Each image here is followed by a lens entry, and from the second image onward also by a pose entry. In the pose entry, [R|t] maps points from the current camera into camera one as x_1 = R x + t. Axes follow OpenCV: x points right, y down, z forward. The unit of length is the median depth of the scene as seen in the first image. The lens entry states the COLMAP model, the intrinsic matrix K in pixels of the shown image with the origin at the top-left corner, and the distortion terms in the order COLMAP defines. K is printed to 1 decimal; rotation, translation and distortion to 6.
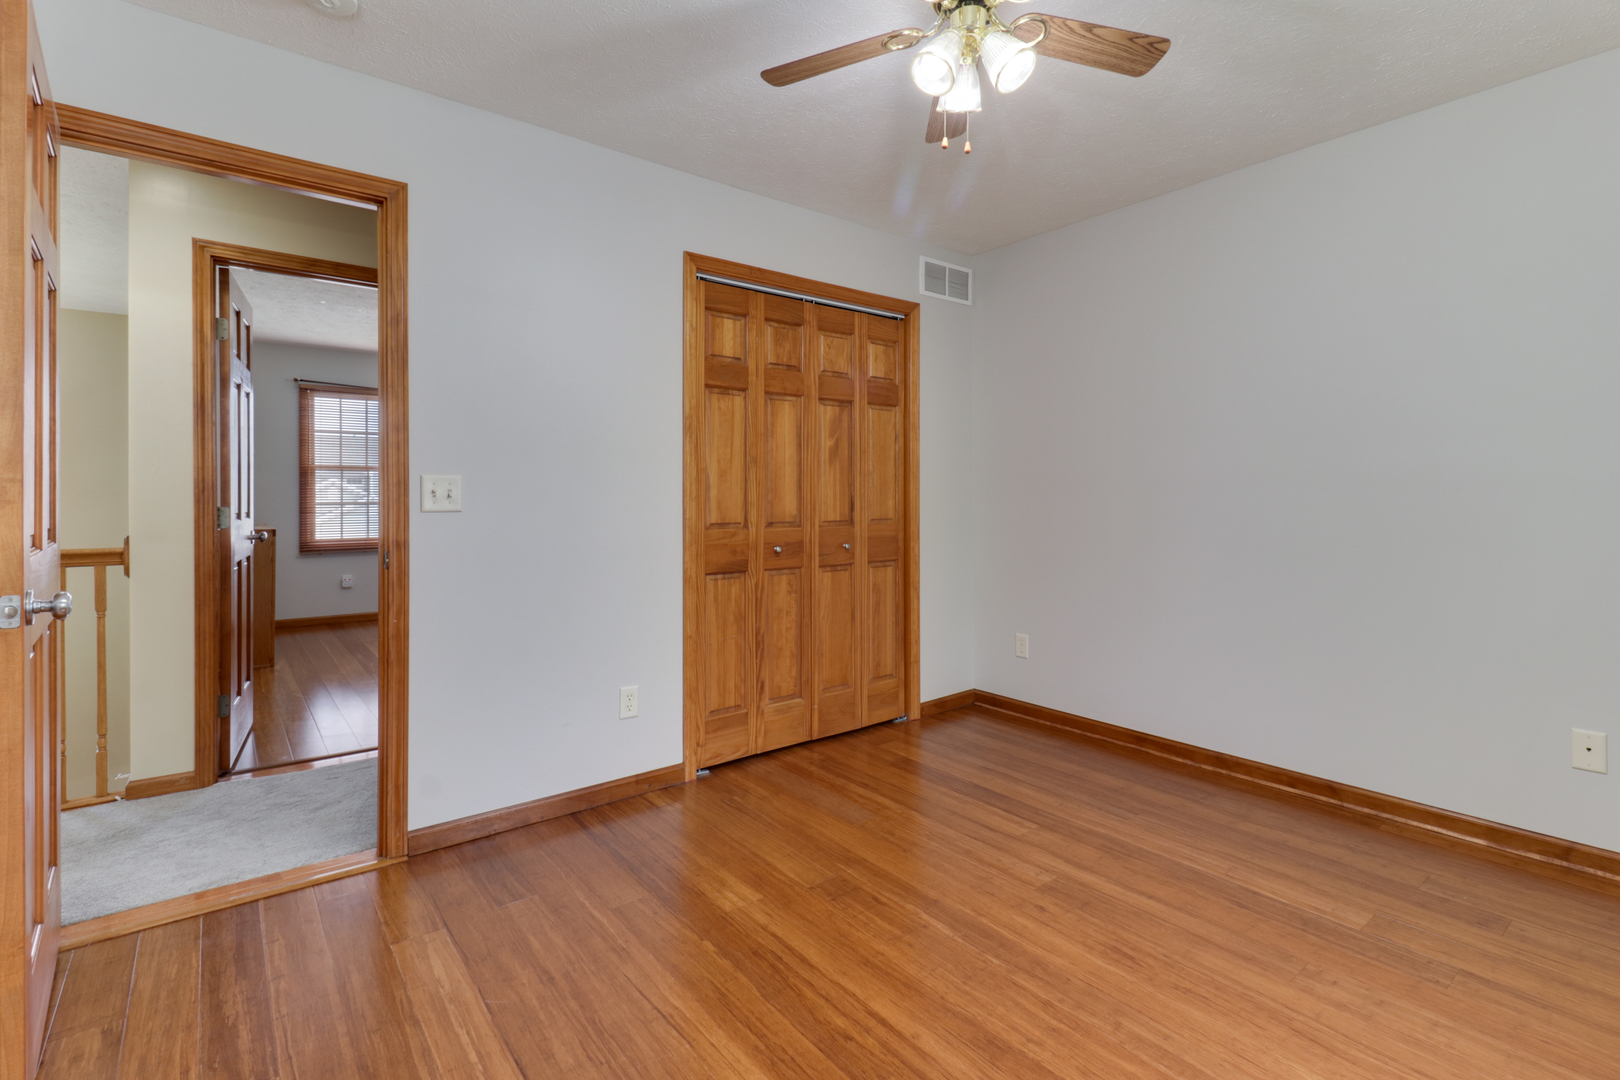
lens RADIAL K [[760.3, 0, 846.0], [0, 760.3, 499.1], [0, 0, 1]] dist [-0.000442, -0.002019]
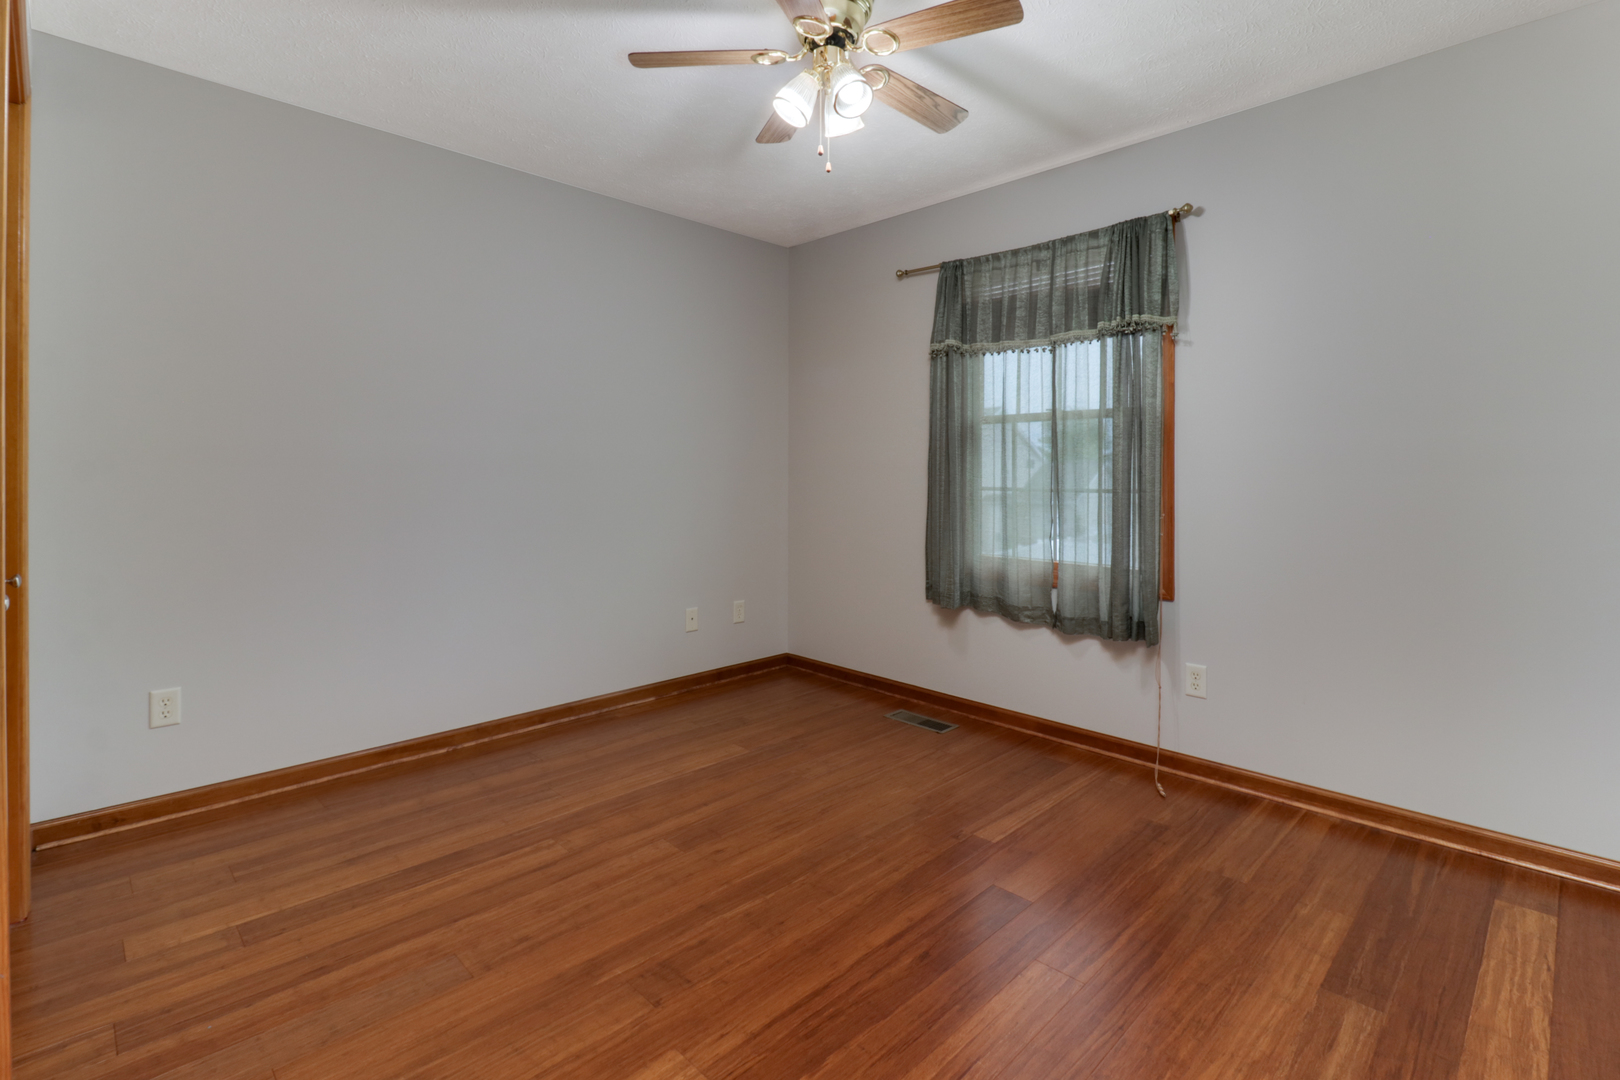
lens RADIAL K [[760.3, 0, 812.9], [0, 760.3, 539.9], [0, 0, 1]] dist [-0.000442, -0.002019]
pose [[-0.097477, -0.090321, 0.991131, -0.763166], [0.003414, 0.995837, 0.091086, -0.002642], [-0.995232, 0.012263, -0.096763, 0.931115]]
